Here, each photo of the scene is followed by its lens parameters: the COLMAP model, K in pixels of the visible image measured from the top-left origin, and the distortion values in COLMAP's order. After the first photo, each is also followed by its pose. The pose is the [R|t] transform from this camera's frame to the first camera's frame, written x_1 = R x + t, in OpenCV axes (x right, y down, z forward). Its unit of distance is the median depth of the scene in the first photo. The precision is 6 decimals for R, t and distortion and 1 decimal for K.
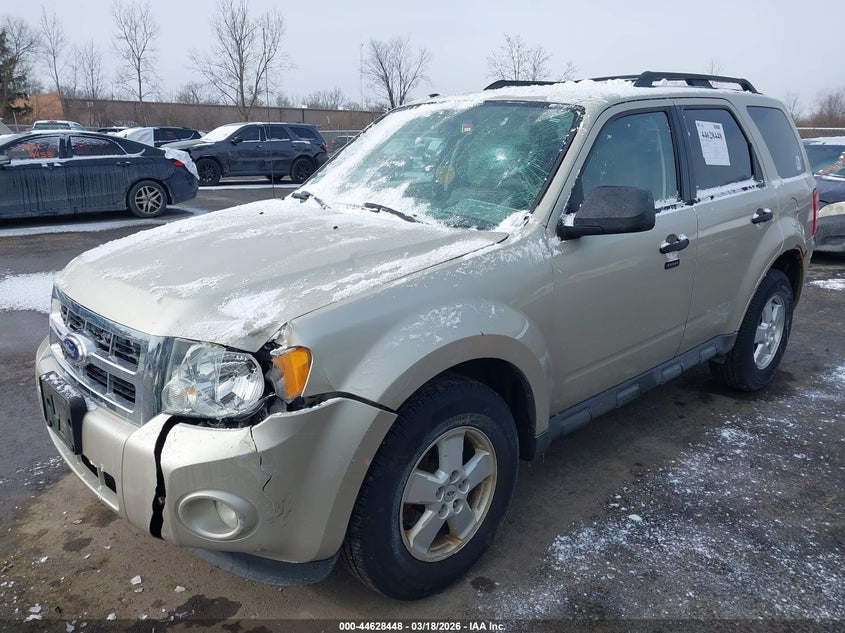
lens RADIAL K [[640.9, 0, 422.5], [0, 640.9, 316.5], [0, 0, 1]] dist [0.006507, 0.000151]
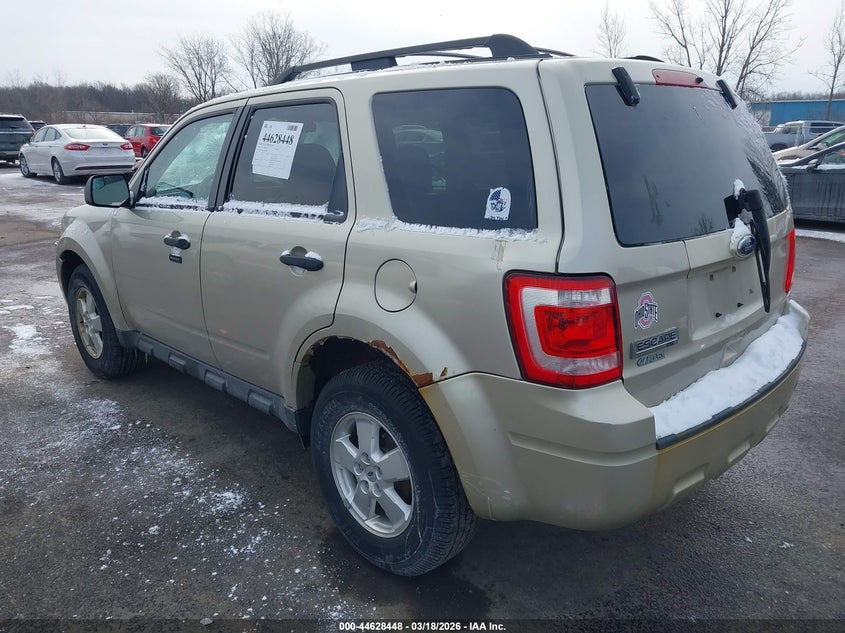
lens RADIAL K [[640.9, 0, 422.5], [0, 640.9, 316.5], [0, 0, 1]] dist [0.006507, 0.000151]
pose [[0.055982, 0.270748, -0.961021, 1.320978], [-0.277050, 0.928944, 0.245572, -0.332011], [0.959223, 0.252503, 0.127015, 1.159751]]
